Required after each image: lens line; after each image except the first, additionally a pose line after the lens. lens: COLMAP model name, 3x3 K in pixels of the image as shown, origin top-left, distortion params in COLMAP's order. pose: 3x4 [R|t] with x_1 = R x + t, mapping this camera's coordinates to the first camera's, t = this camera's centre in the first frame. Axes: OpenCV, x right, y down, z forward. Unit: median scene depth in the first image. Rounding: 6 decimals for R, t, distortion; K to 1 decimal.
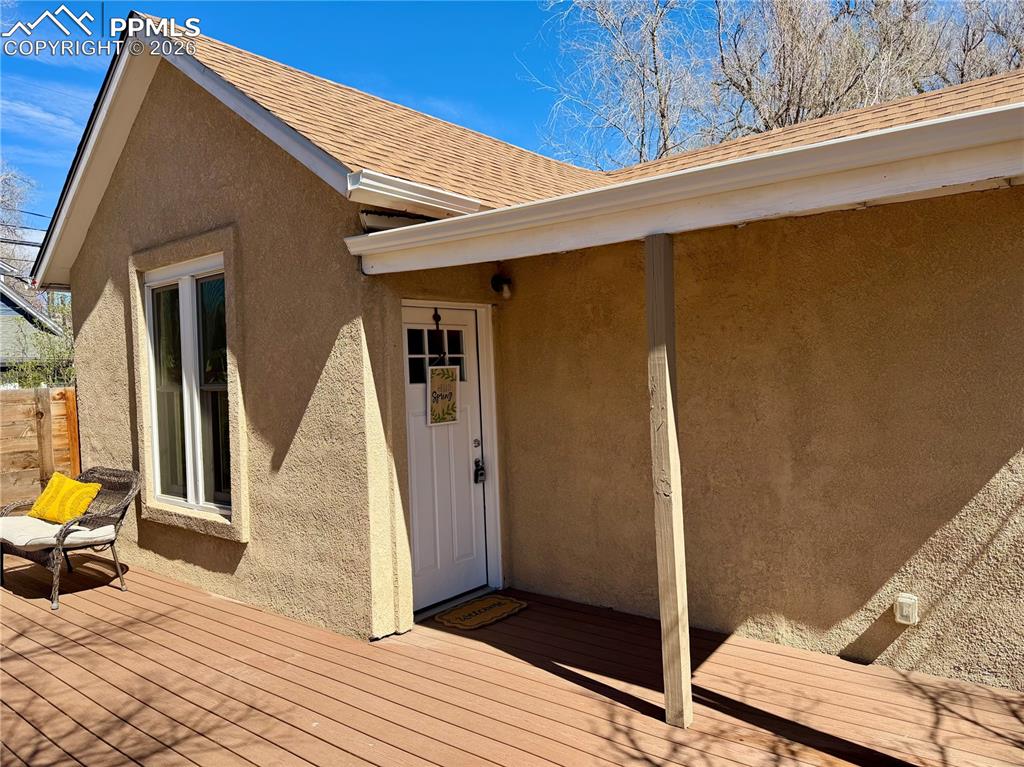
lens RADIAL K [[718.5, 0, 518.0], [0, 718.5, 389.7], [0, 0, 1]] dist [0.060432, -0.080091]
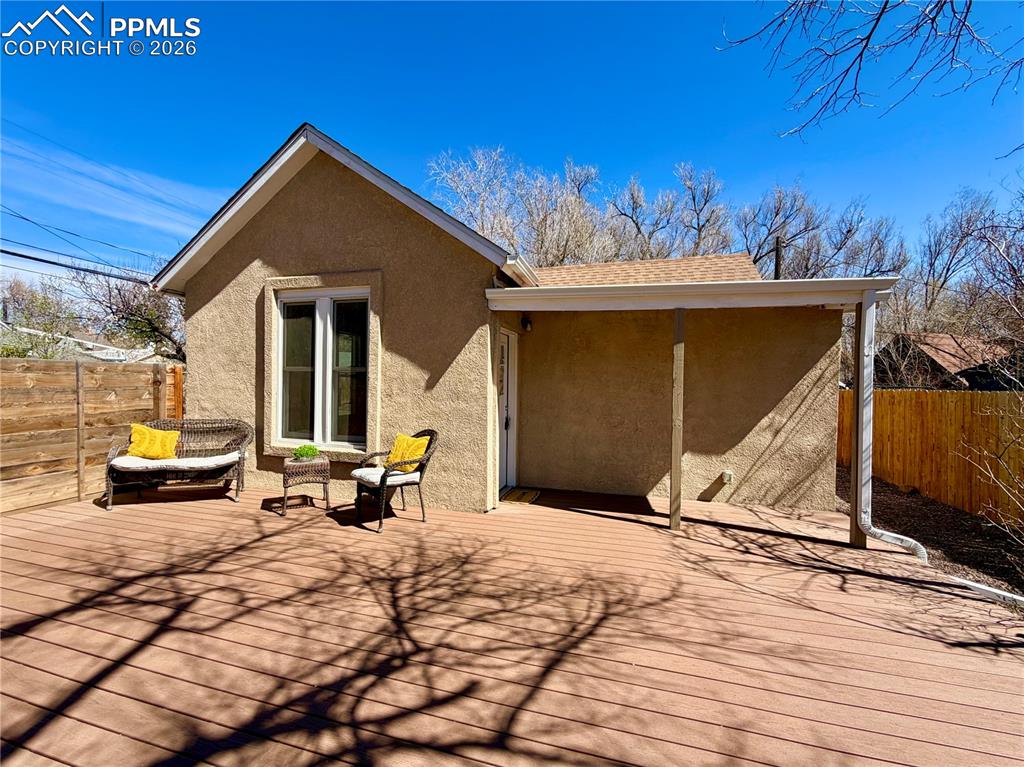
lens RADIAL K [[408.6, 0, 509.6], [0, 408.6, 387.9], [0, 0, 1]] dist [-0.001617, 0.000893]
pose [[0.918371, 0.046048, 0.393033, -0.483832], [-0.039546, 0.998914, -0.024630, 0.050892], [-0.393741, 0.007076, 0.919194, 0.033319]]
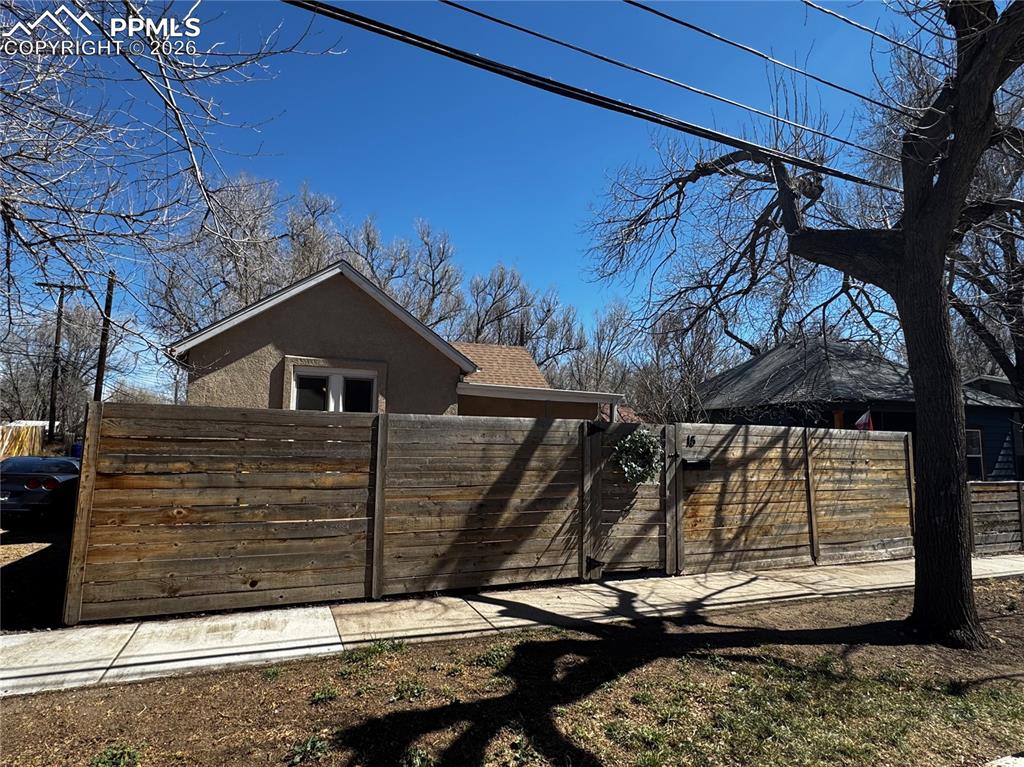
lens RADIAL K [[550.7, 0, 512.2], [0, 550.7, 381.8], [0, 0, 1]] dist [-0.009267, 0.006259]
pose [[0.481293, 0.144568, 0.864556, -1.847307], [-0.006586, 0.986874, -0.161355, 0.143719], [-0.876535, 0.071966, 0.475928, -0.283725]]
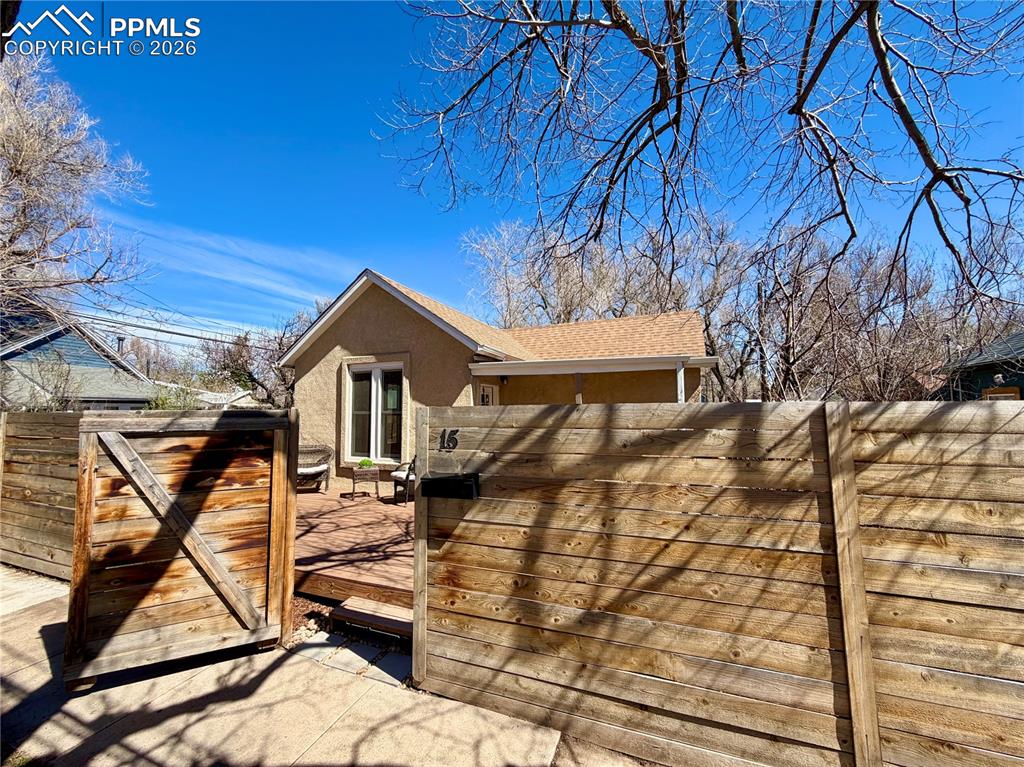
lens RADIAL K [[408.6, 0, 504.5], [0, 408.6, 386.0], [0, 0, 1]] dist [-0.001617, 0.000893]
pose [[0.962081, 0.050087, 0.268126, -0.461585], [-0.023236, 0.994472, -0.102397, 0.047023], [-0.271773, 0.092284, 0.957926, -0.563724]]
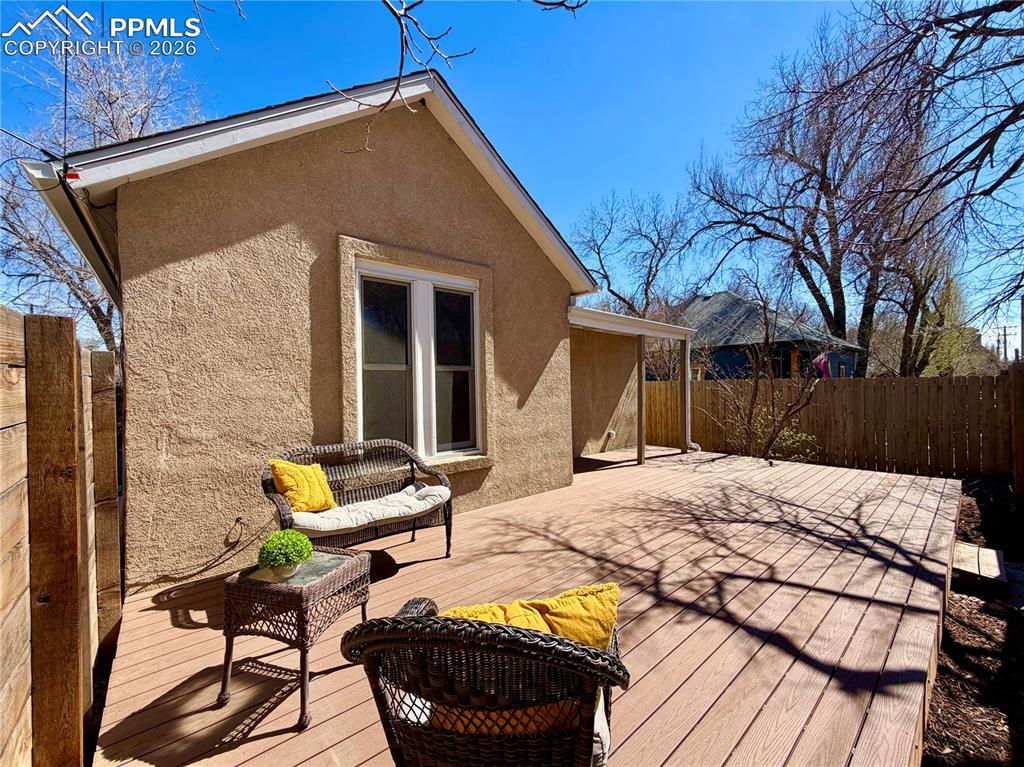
lens RADIAL K [[408.6, 0, 508.5], [0, 408.6, 374.7], [0, 0, 1]] dist [-0.001617, 0.000893]
pose [[0.192579, 0.054221, 0.979782, -1.271998], [0.033050, 0.997547, -0.061700, 0.065197], [-0.980725, 0.044264, 0.190315, 0.820519]]
